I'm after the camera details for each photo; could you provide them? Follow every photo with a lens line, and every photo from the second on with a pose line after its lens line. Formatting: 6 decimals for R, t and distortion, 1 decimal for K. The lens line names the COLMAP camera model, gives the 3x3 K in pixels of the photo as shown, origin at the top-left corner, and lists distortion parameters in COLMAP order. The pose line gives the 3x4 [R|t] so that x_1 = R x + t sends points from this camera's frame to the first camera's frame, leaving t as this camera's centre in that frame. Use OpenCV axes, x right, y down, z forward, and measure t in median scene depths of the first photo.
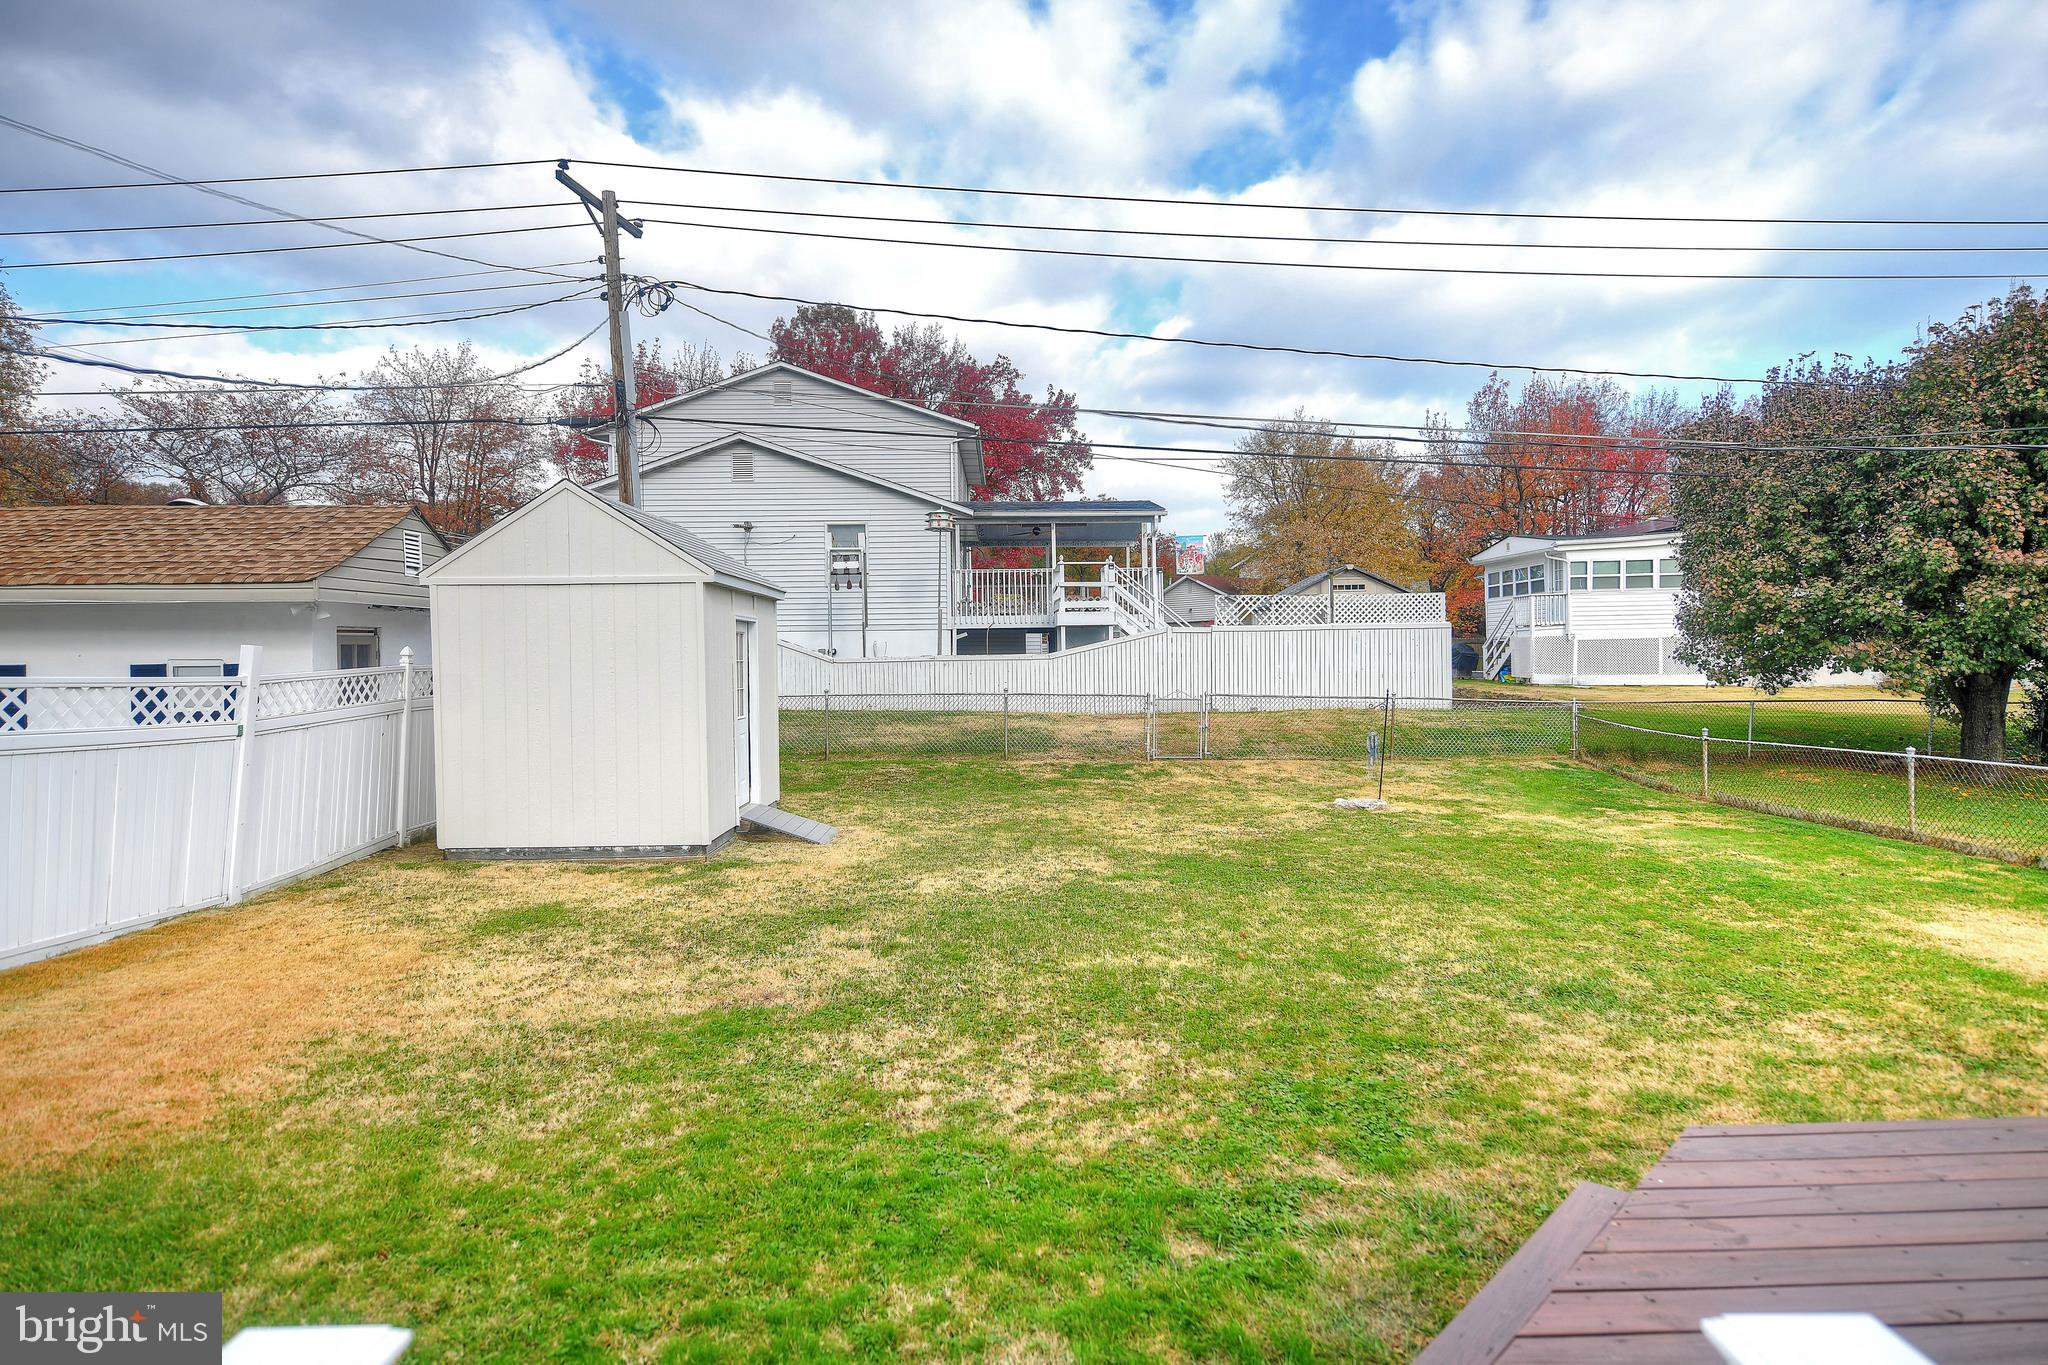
lens RADIAL K [[1040.4, 0, 1025.0], [0, 1040.4, 670.6], [0, 0, 1]] dist [-0.006588, -0.000441]
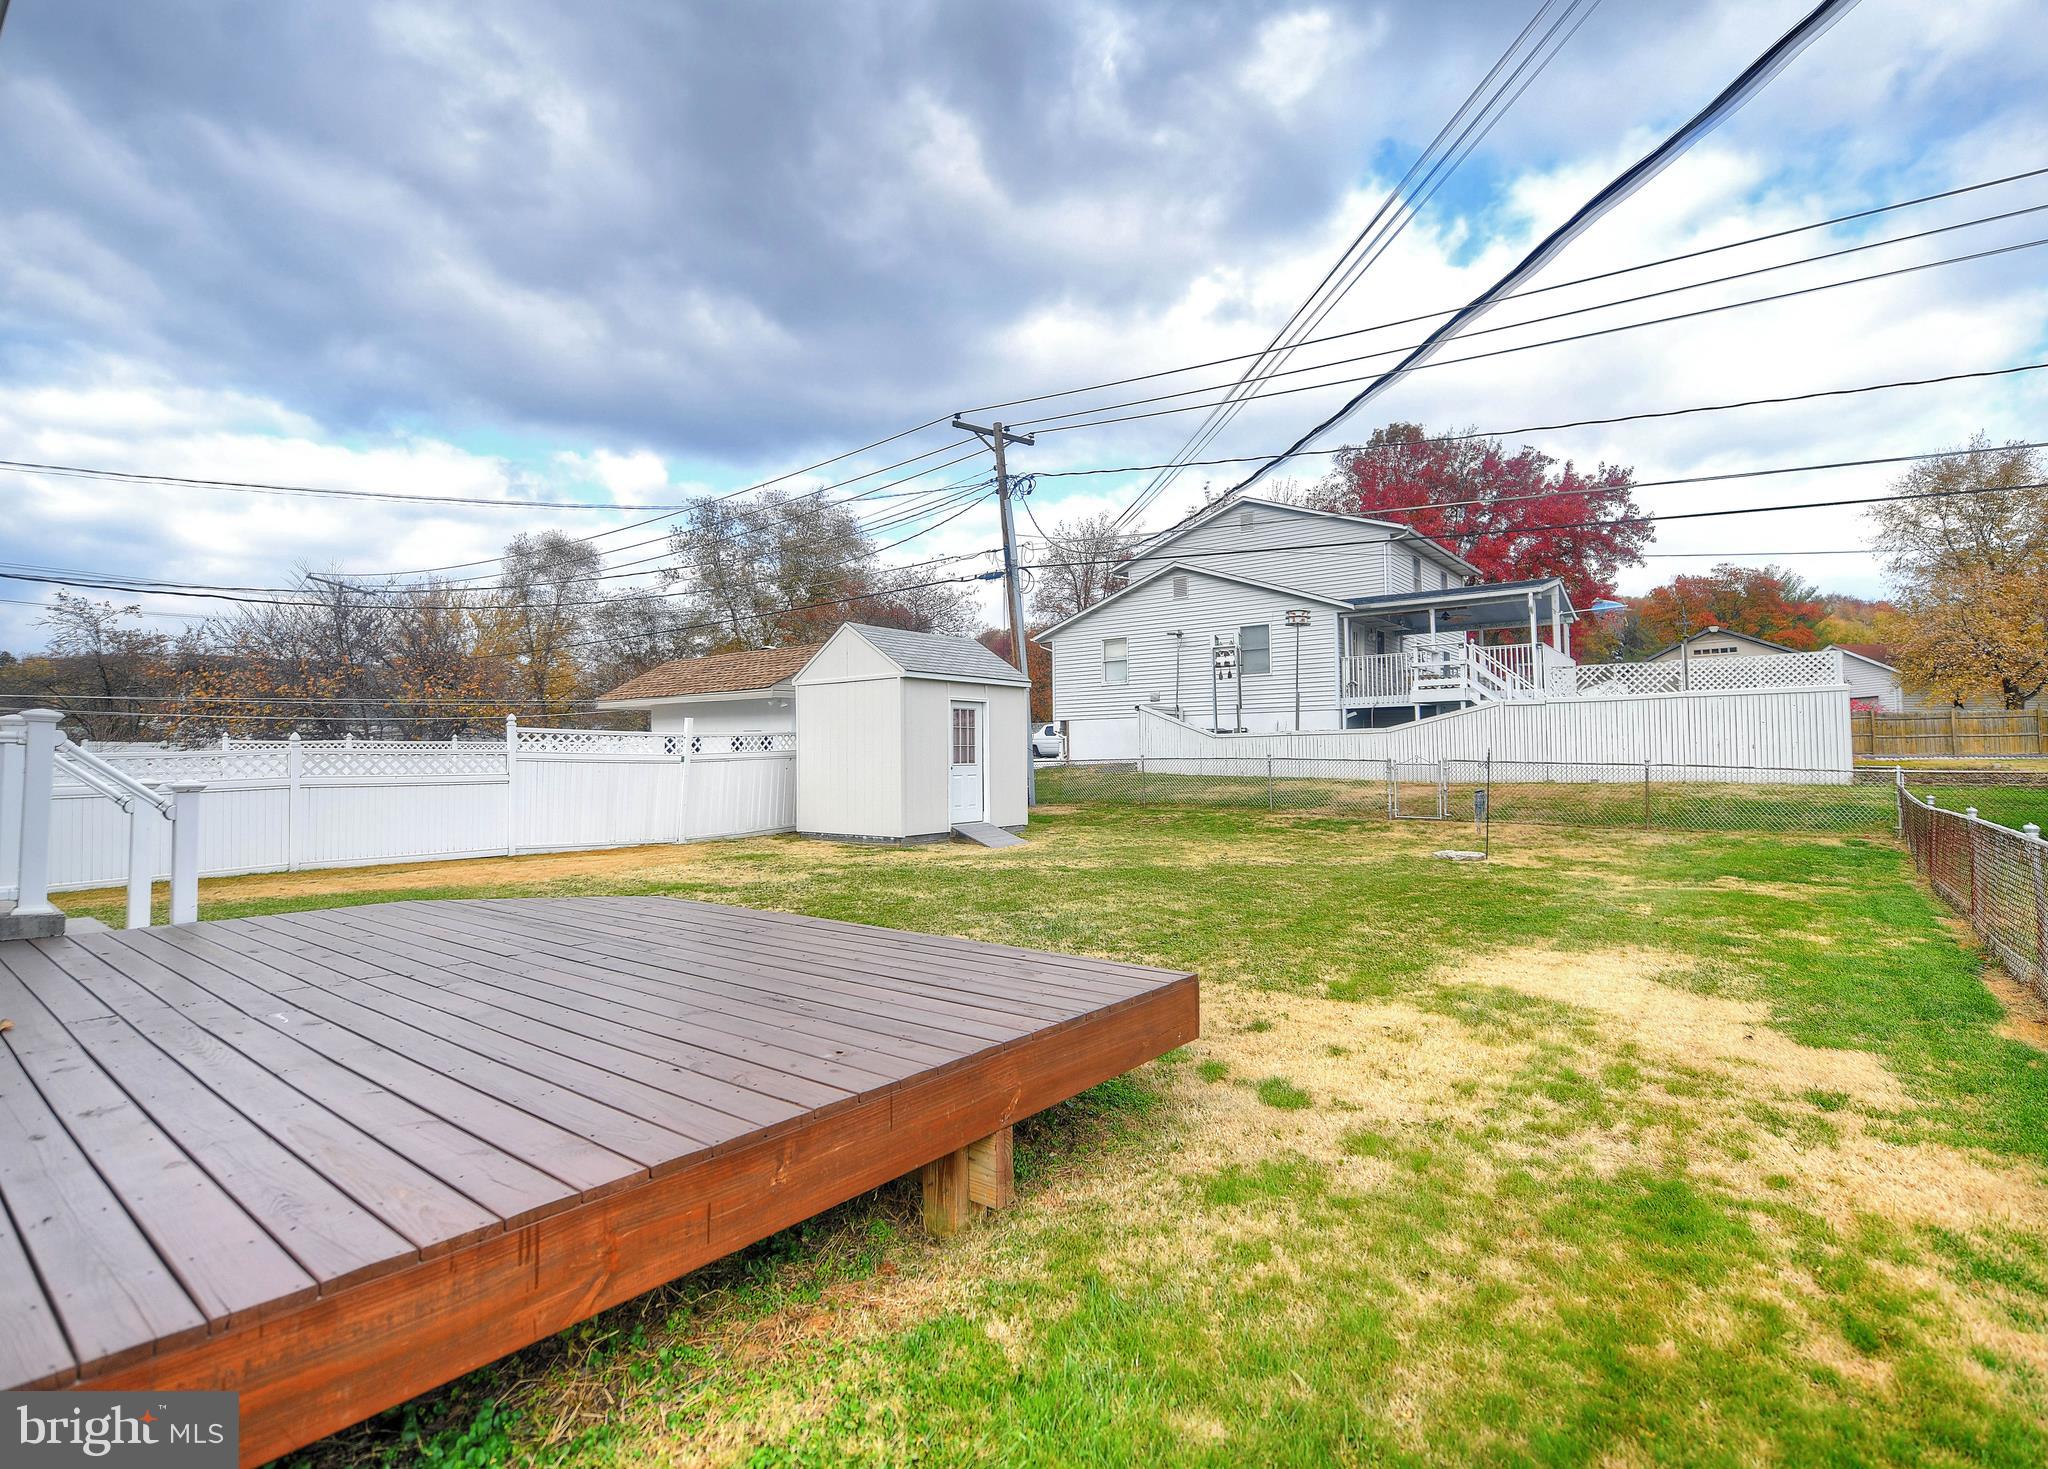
lens RADIAL K [[905.2, 0, 1019.7], [0, 905.2, 717.6], [0, 0, 1]] dist [-0.005513, 0.000302]
pose [[0.795793, -0.019804, -0.605244, 0.303210], [-0.006339, 0.999138, -0.041027, 0.015724], [0.605535, 0.036486, 0.794982, -0.010110]]
